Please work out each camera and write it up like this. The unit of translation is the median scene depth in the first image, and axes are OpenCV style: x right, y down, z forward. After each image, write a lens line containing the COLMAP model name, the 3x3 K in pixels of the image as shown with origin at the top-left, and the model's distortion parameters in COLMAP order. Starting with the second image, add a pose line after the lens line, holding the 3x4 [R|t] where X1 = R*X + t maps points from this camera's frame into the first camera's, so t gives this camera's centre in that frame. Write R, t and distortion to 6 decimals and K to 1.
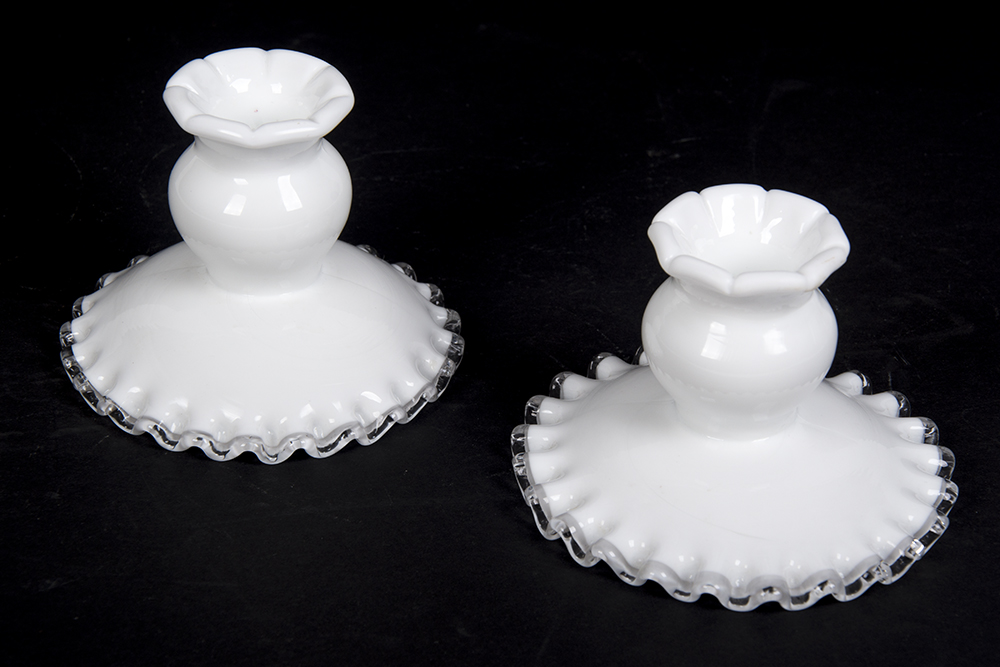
lens RADIAL K [[2923.7, 0, 498.7], [0, 2923.7, 336.5], [0, 0, 1]] dist [0.647506, 0.000000]
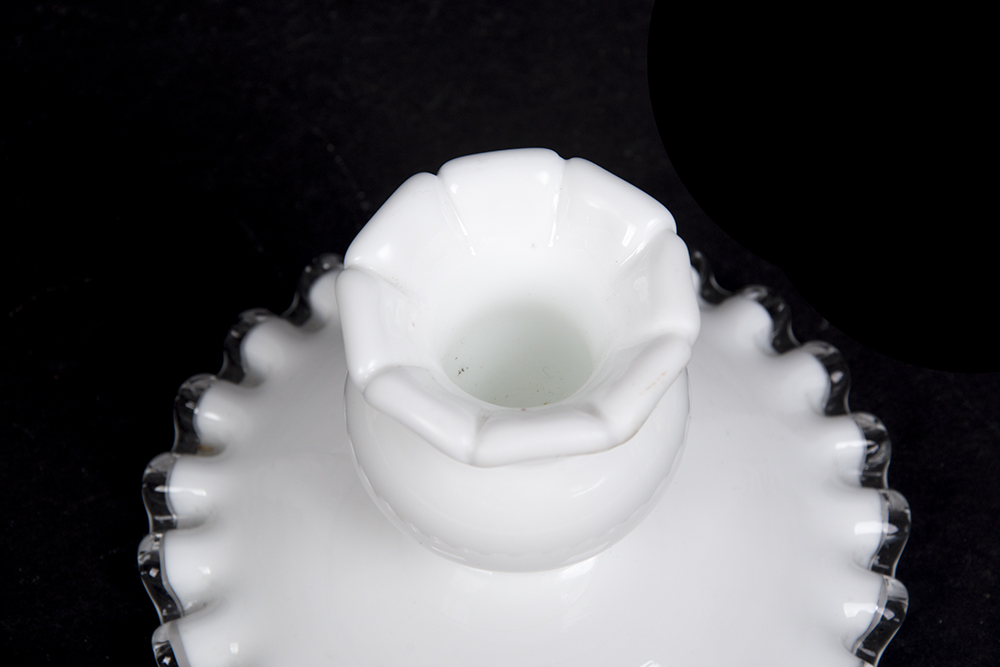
lens RADIAL K [[3983.8, 0, 499.1], [0, 3983.8, 331.5], [0, 0, 1]] dist [0.868720, 0.000000]
pose [[0.999203, -0.003465, -0.039759, 0.106159], [0.020790, 0.895562, 0.444451, -0.342923], [0.034066, -0.444924, 0.894920, 0.318623]]
